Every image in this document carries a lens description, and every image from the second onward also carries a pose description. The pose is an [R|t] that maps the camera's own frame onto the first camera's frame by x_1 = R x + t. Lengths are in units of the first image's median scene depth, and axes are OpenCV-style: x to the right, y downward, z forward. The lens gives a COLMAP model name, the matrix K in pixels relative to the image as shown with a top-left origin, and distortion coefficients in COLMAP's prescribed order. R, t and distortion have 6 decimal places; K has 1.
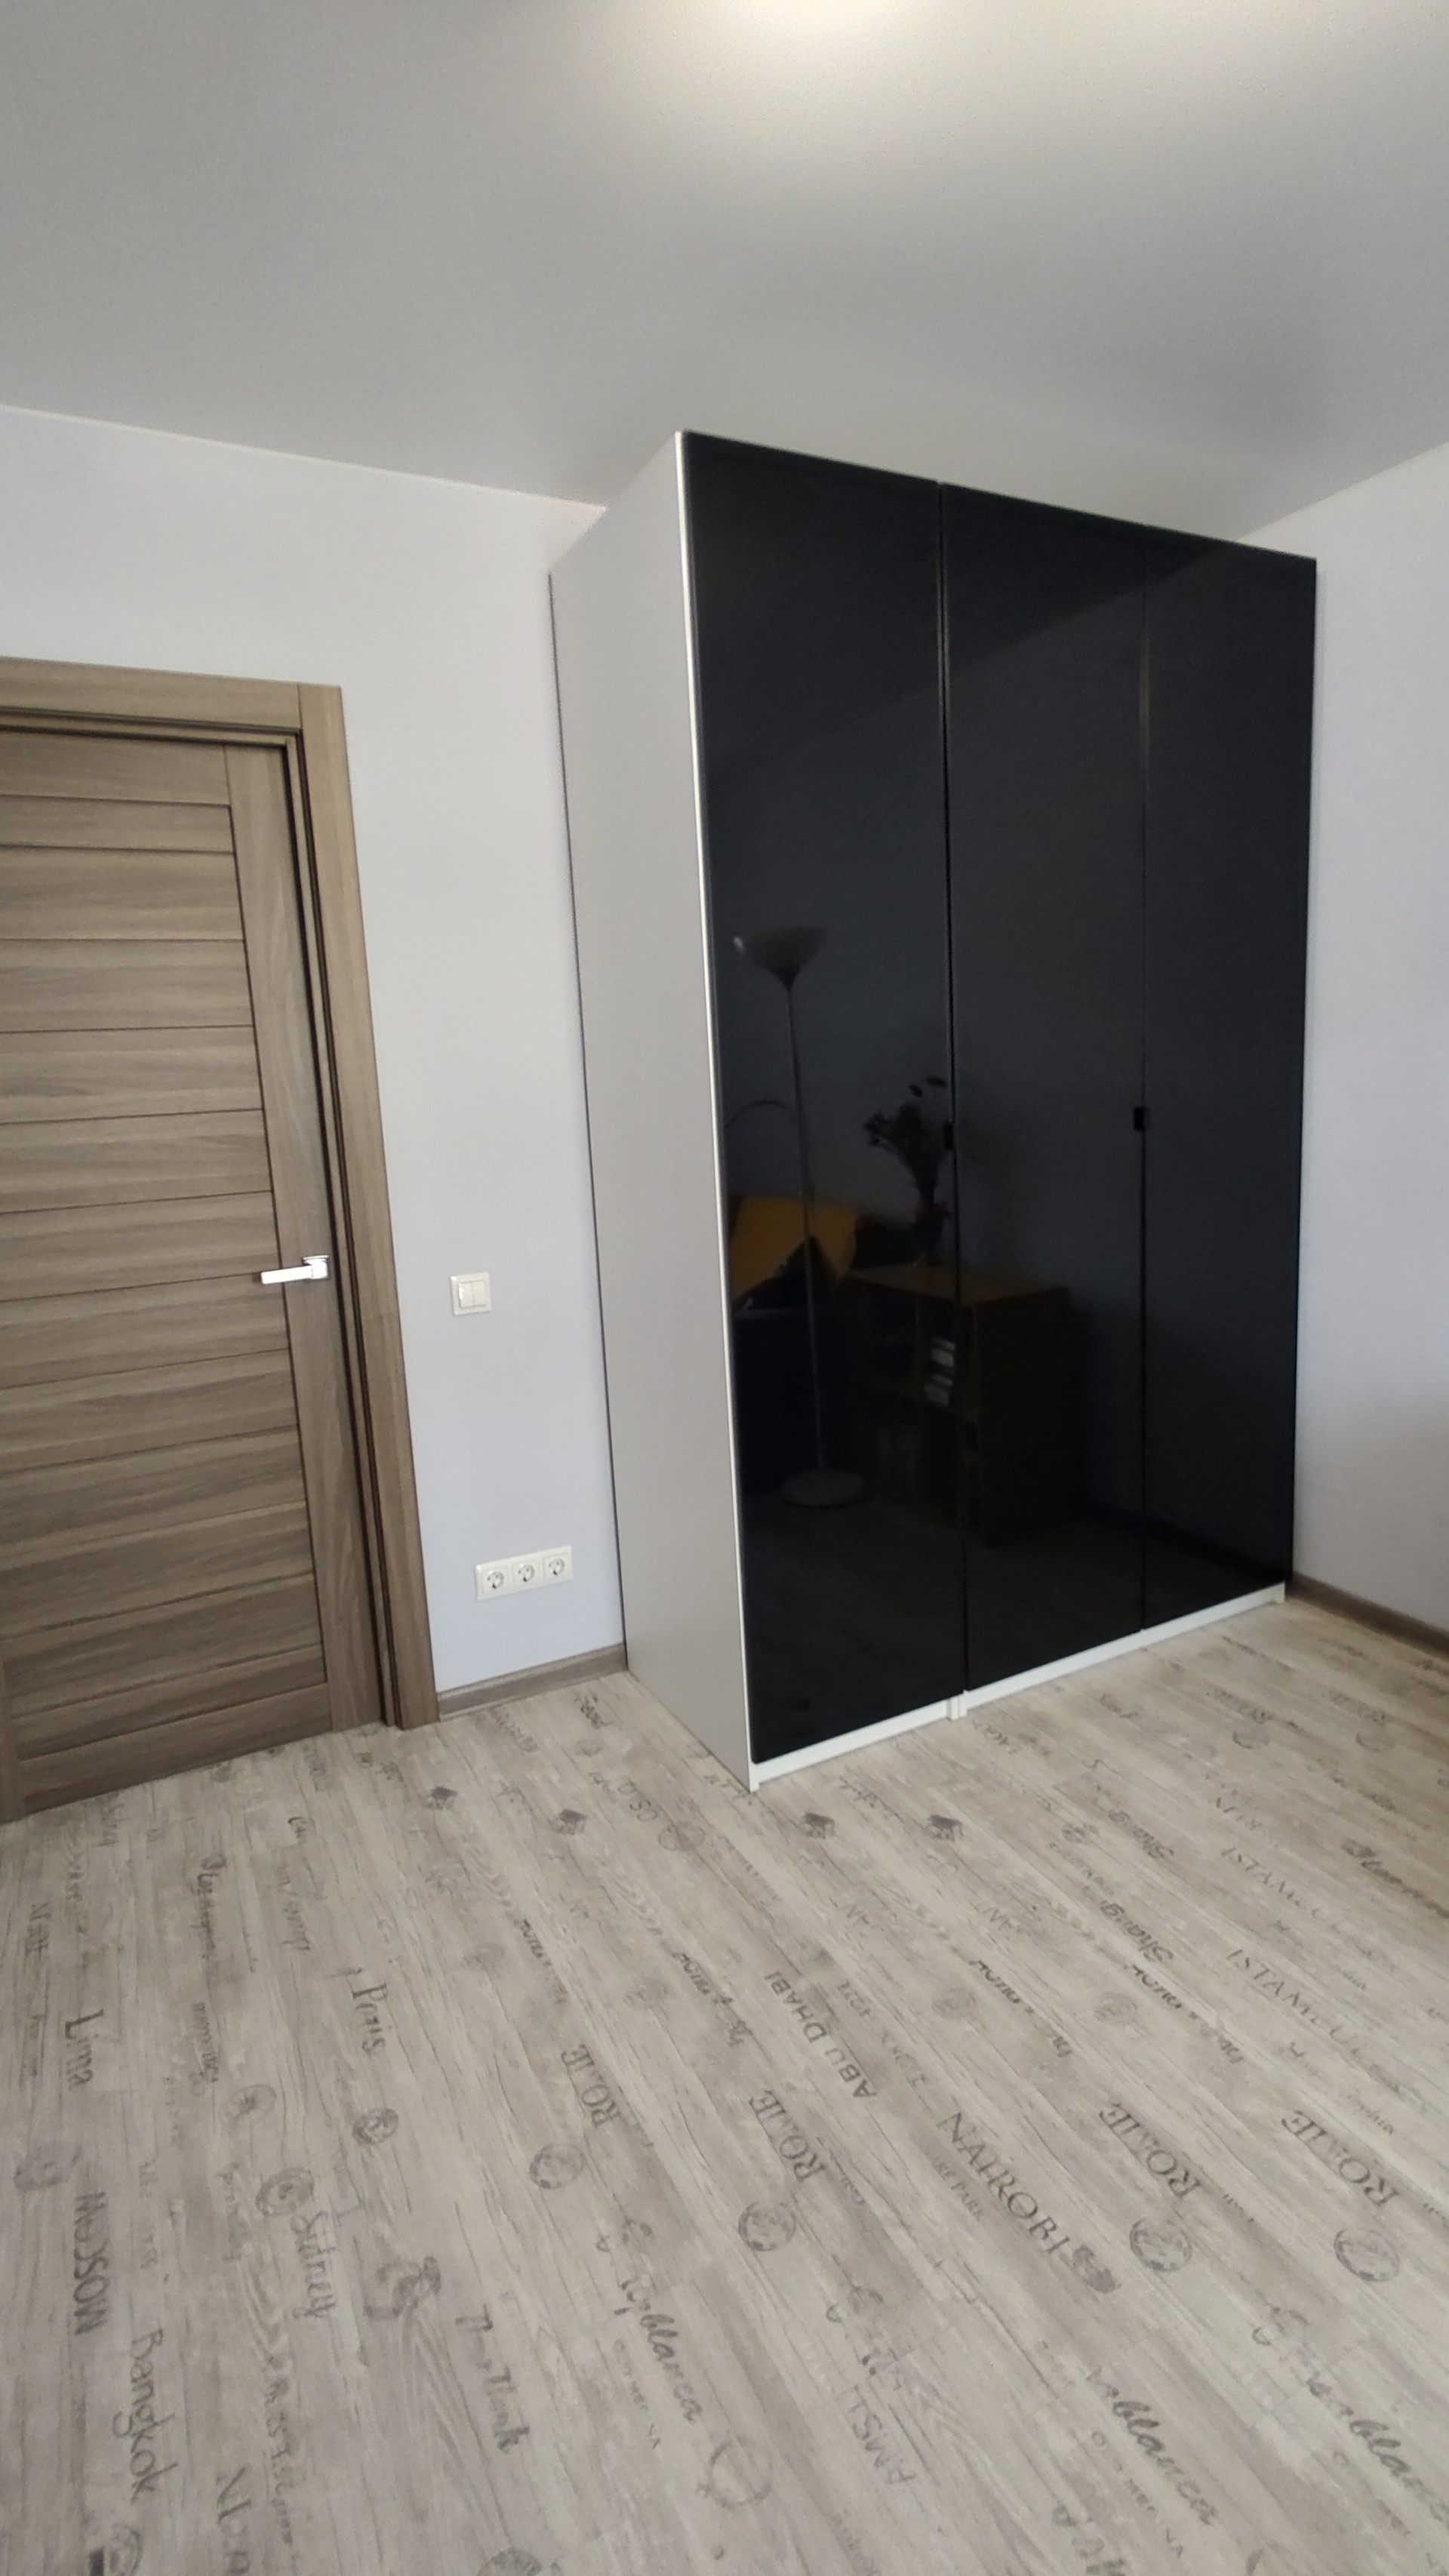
lens RADIAL K [[1257.6, 0, 720.0], [0, 1257.6, 1282.9], [0, 0, 1]] dist [0.002309, -0.002111]
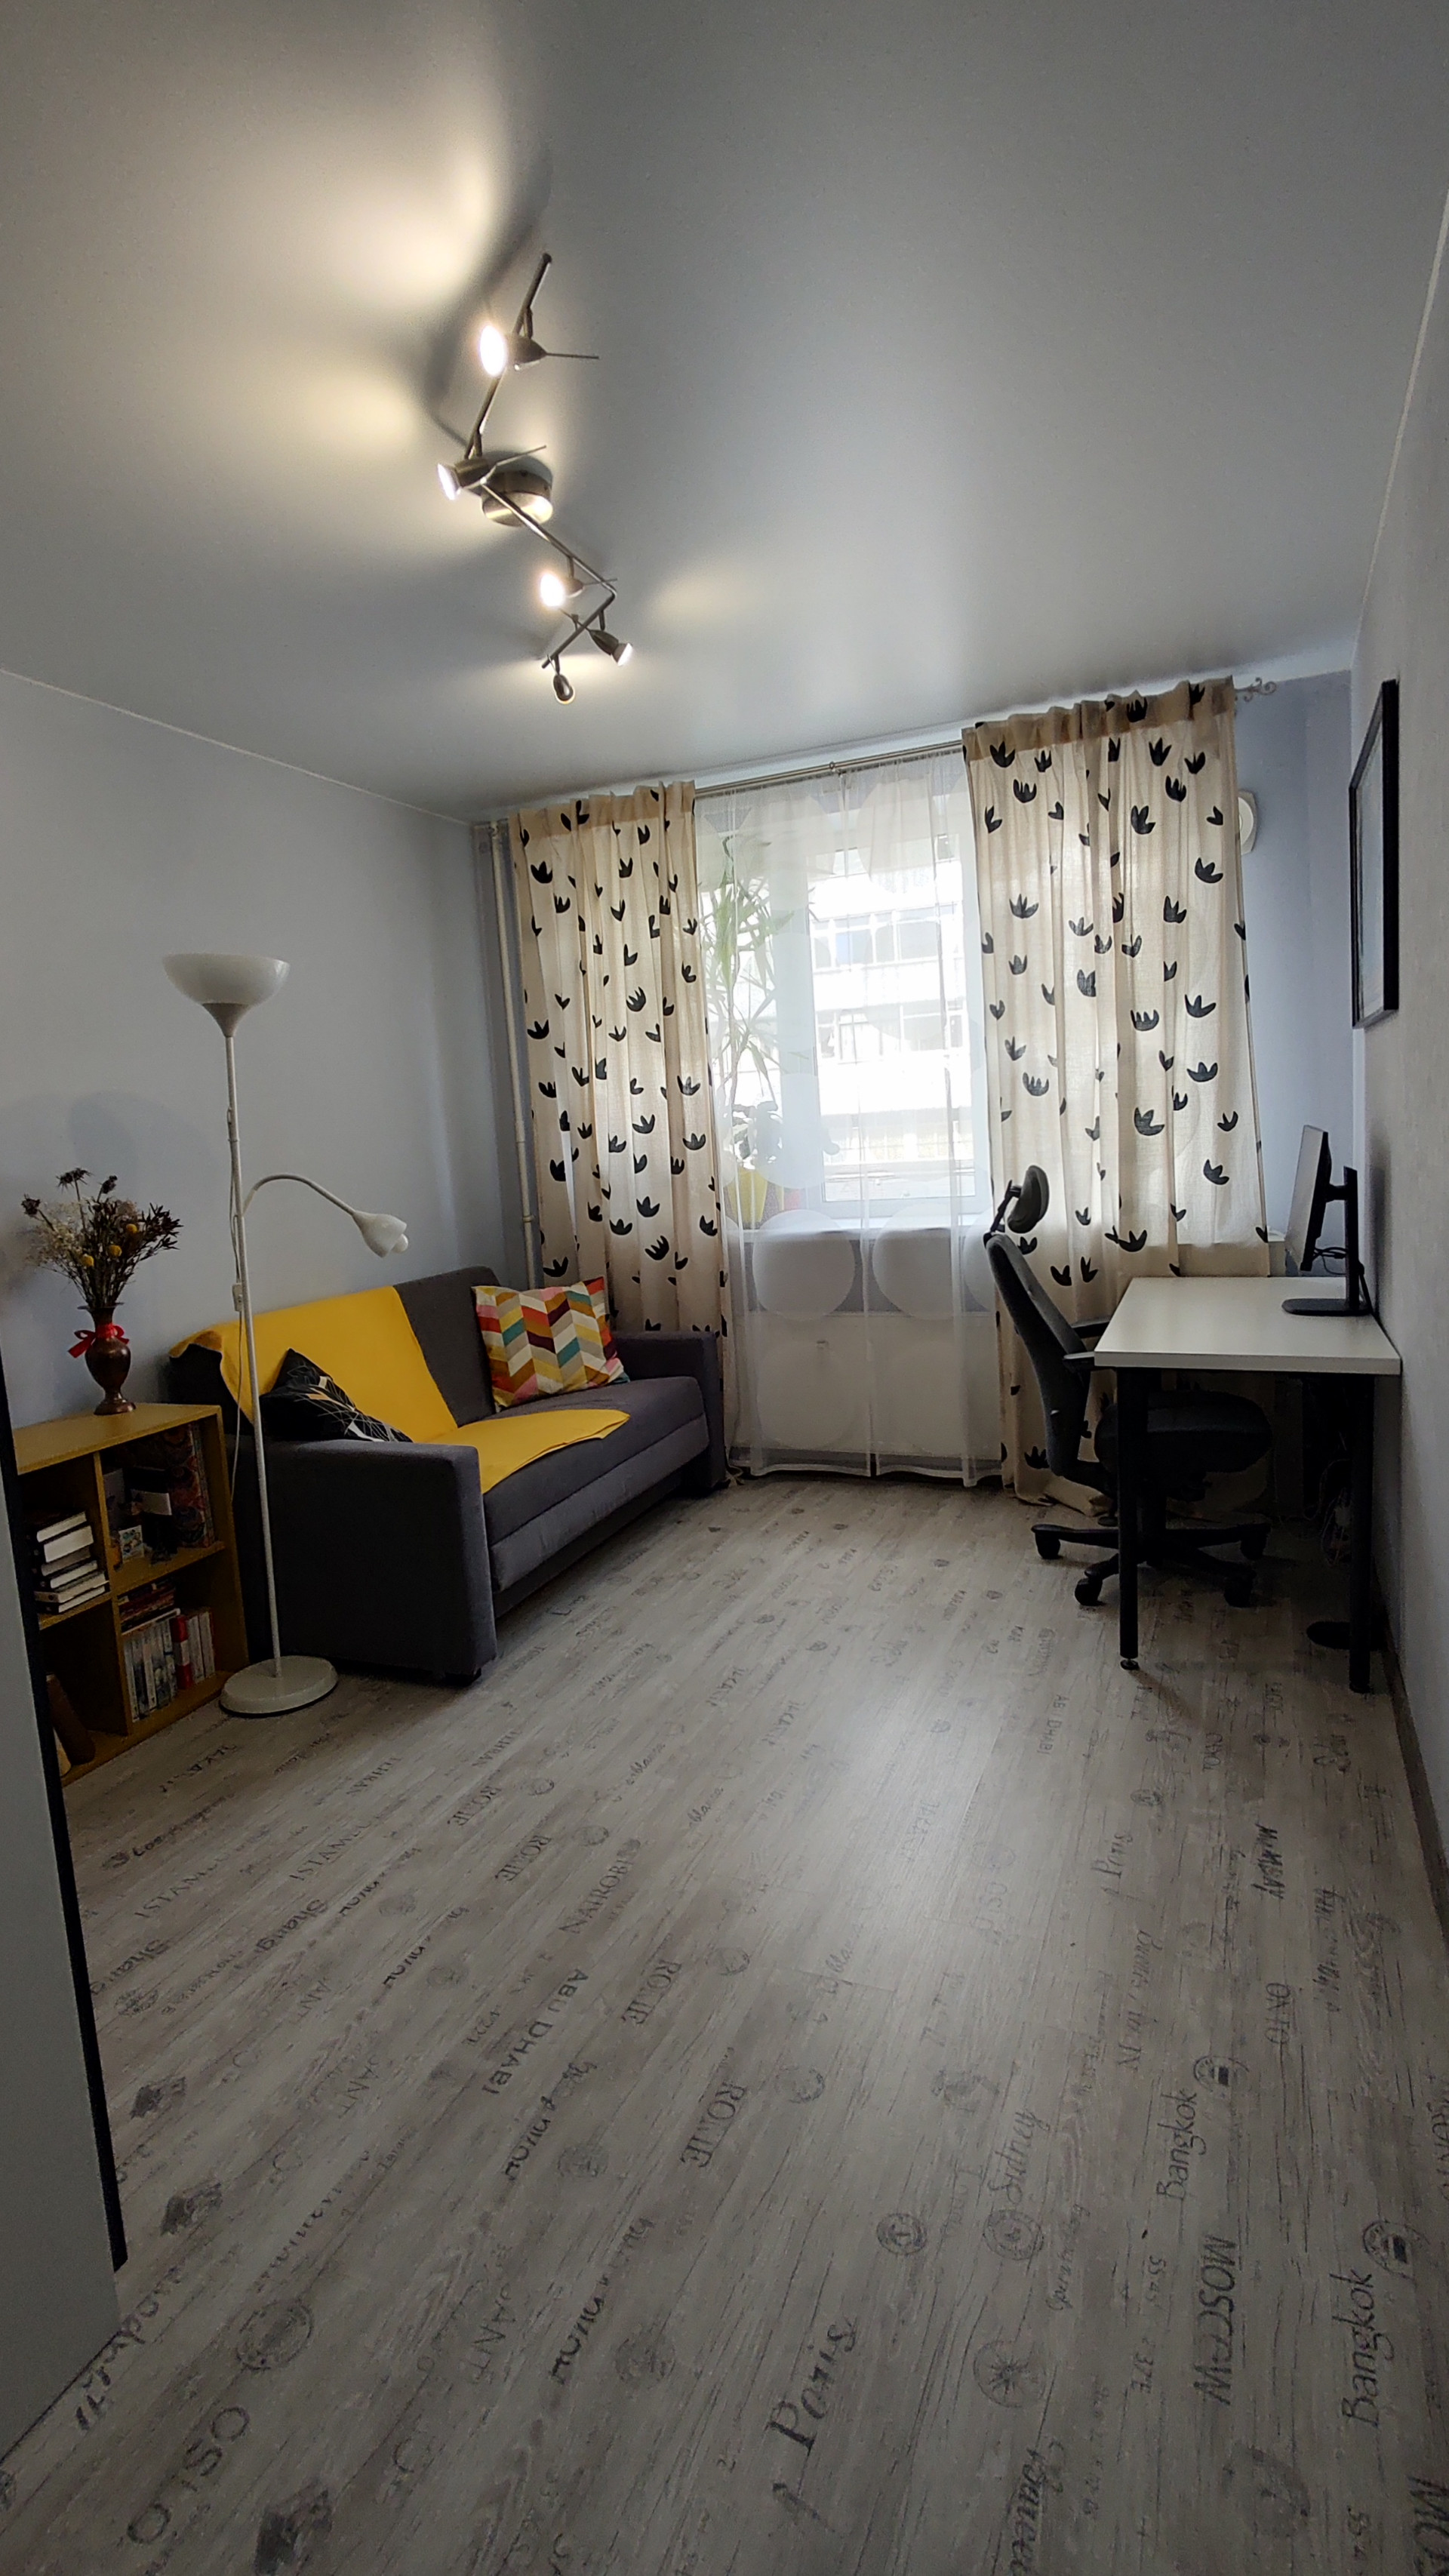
lens RADIAL K [[1257.6, 0, 720.0], [0, 1257.6, 1282.9], [0, 0, 1]] dist [0.002309, -0.002111]
pose [[-0.636181, -0.005139, 0.771523, -0.804244], [0.228577, 0.953831, 0.194832, -0.153534], [-0.736903, 0.300301, -0.605634, 1.321540]]
